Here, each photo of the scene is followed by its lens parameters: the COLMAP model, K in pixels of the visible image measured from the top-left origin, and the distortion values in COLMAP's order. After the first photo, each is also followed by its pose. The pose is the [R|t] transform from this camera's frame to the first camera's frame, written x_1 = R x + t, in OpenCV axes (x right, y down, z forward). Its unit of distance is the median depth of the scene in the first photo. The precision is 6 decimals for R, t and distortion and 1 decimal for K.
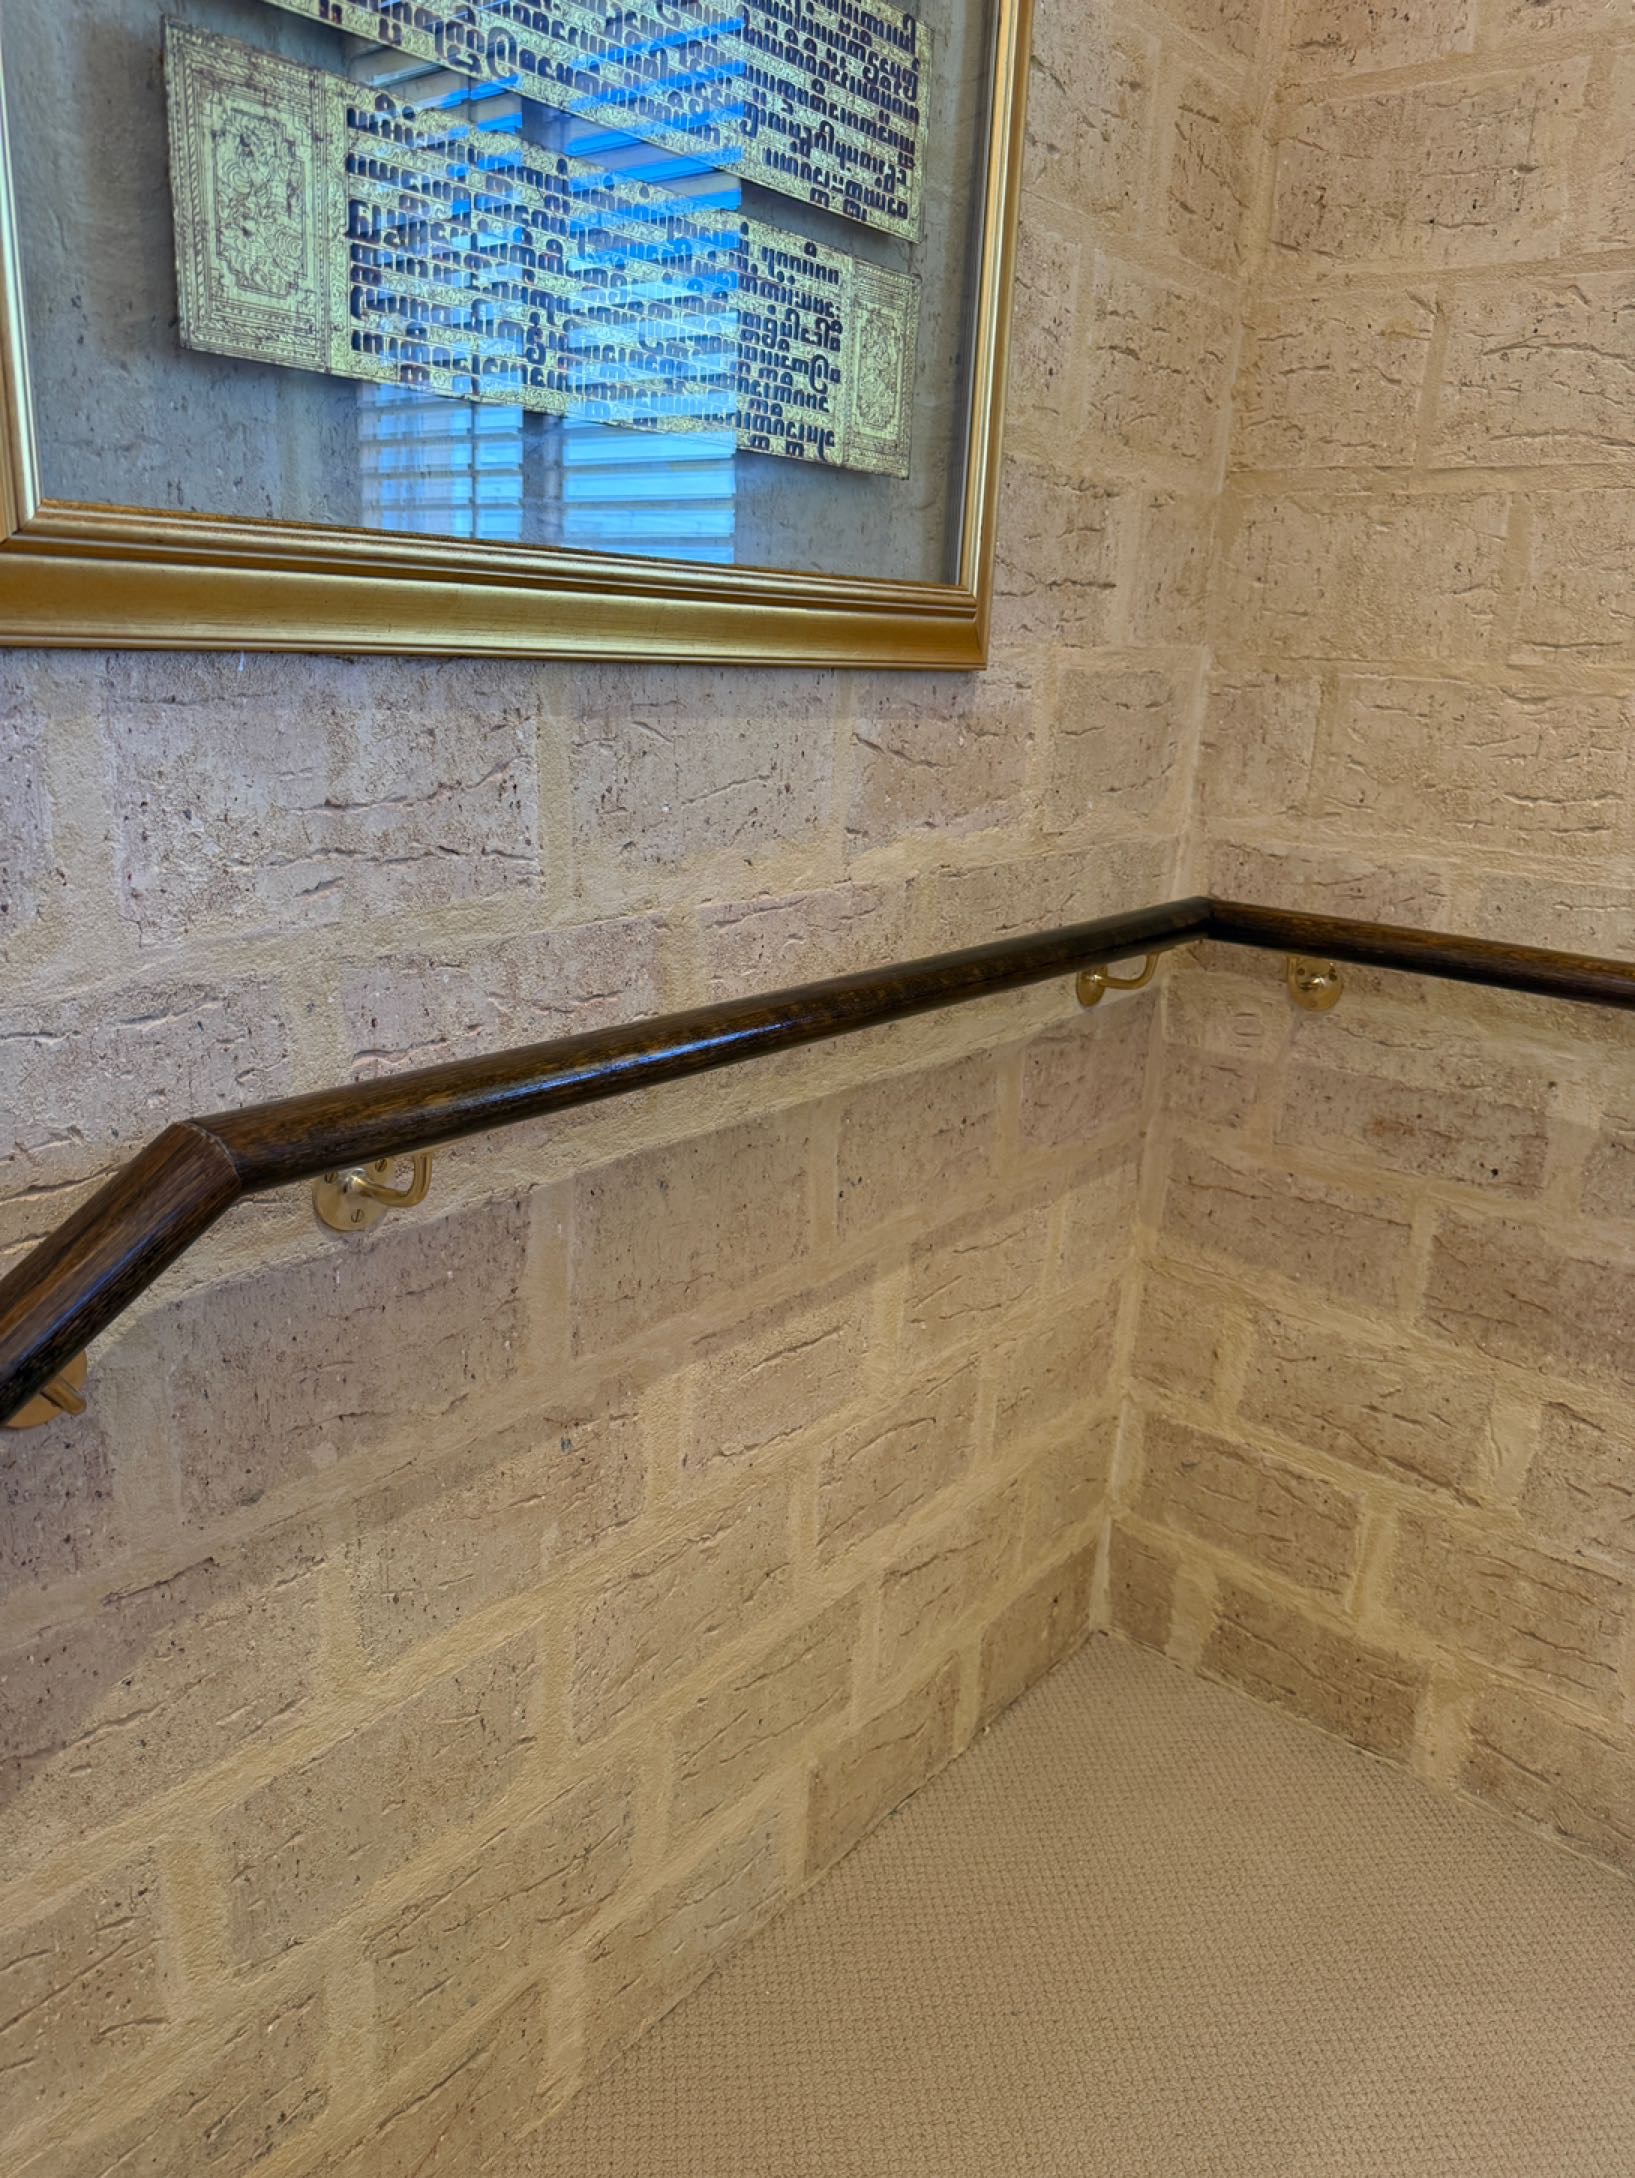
lens RADIAL K [[1548.7, 0, 814.9], [0, 1548.7, 1086.9], [0, 0, 1]] dist [0.041815, -0.065813]
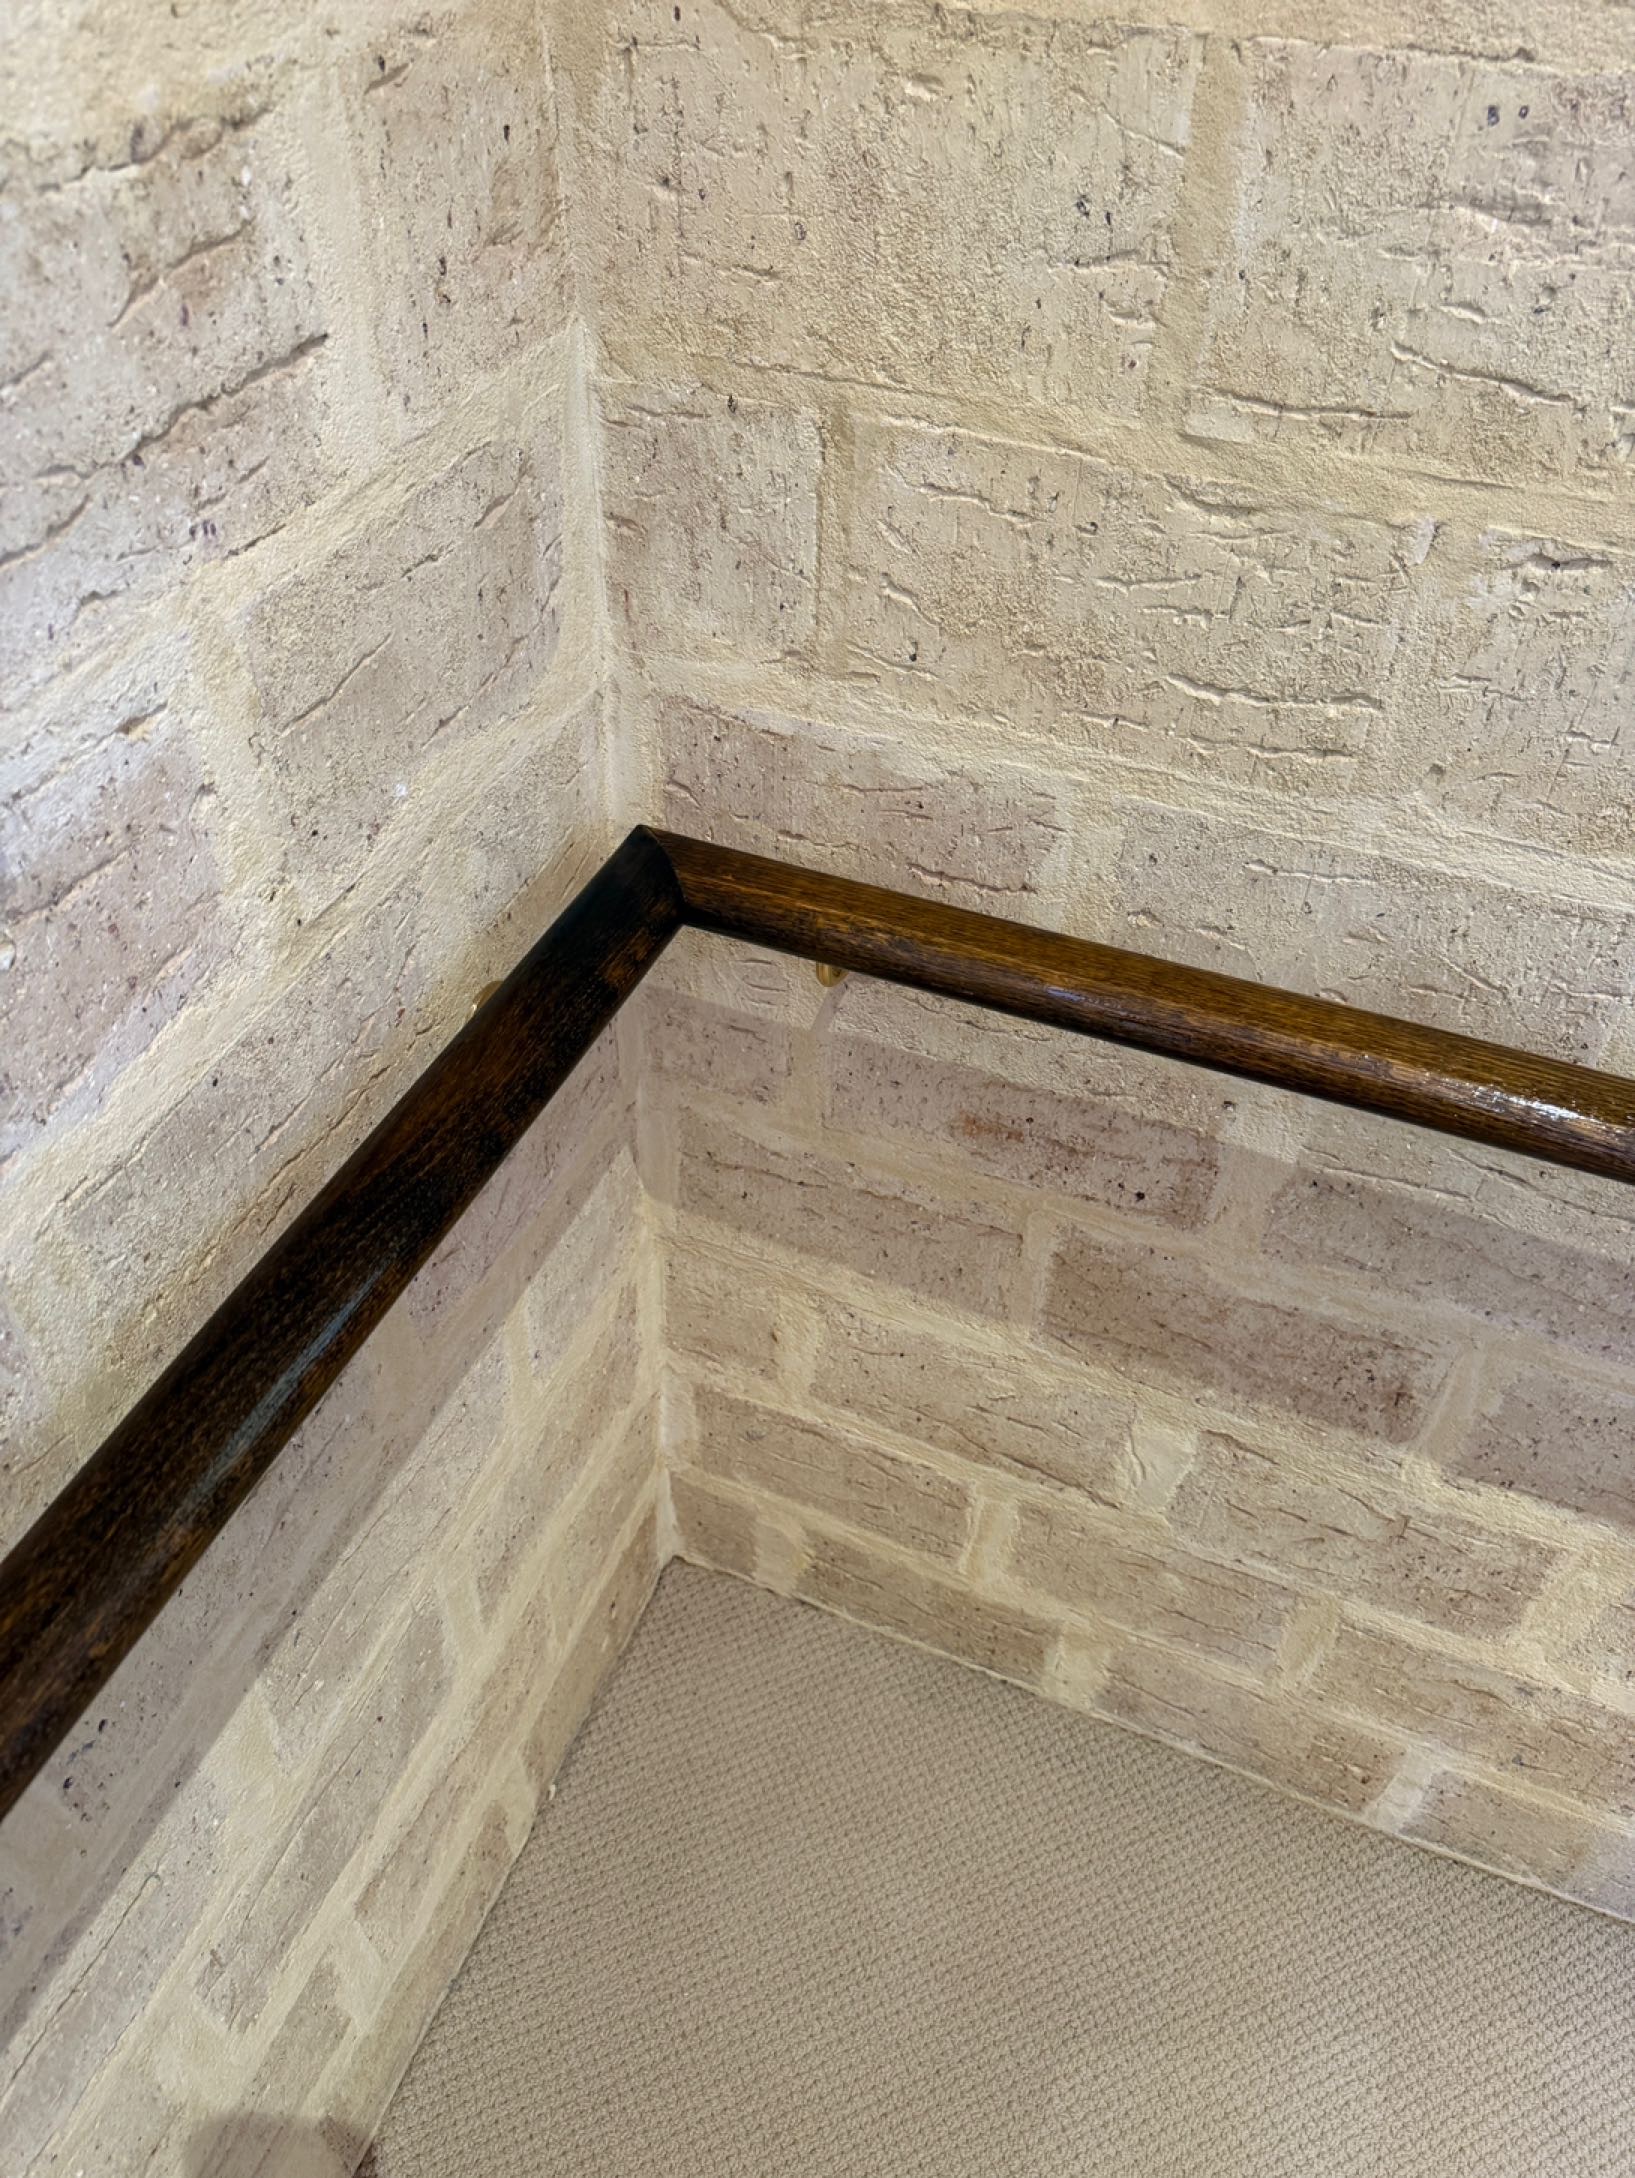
lens RADIAL K [[1548.7, 0, 801.8], [0, 1548.7, 1101.7], [0, 0, 1]] dist [0.041815, -0.065813]
pose [[0.953258, -0.225730, 0.200859, 0.179743], [0.105953, 0.872261, 0.477424, -0.320655], [-0.282971, -0.433827, 0.855407, 0.507378]]
